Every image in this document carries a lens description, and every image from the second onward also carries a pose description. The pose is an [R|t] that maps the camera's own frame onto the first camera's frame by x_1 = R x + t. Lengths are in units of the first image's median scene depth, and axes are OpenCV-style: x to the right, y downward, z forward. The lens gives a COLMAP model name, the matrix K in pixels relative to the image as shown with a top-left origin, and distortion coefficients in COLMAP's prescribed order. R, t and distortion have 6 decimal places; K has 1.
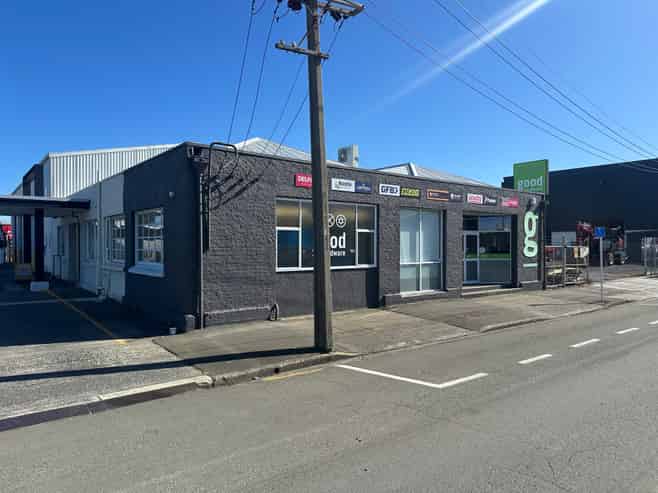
lens RADIAL K [[459.3, 0, 329.0], [0, 459.3, 246.5], [0, 0, 1]] dist [0.039495, -0.003499]
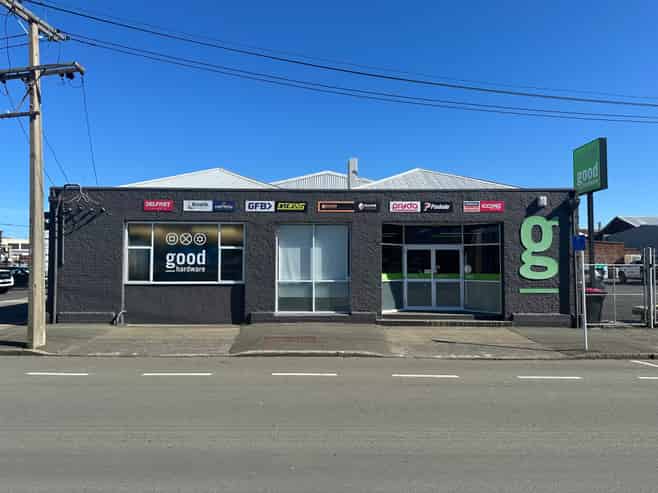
lens RADIAL K [[459.3, 0, 329.0], [0, 459.3, 246.5], [0, 0, 1]] dist [0.039495, -0.003499]
pose [[0.780915, -0.021682, -0.624261, 0.848794], [-0.004530, 0.999175, -0.040369, 0.003189], [0.624621, 0.034353, 0.780172, 0.316839]]
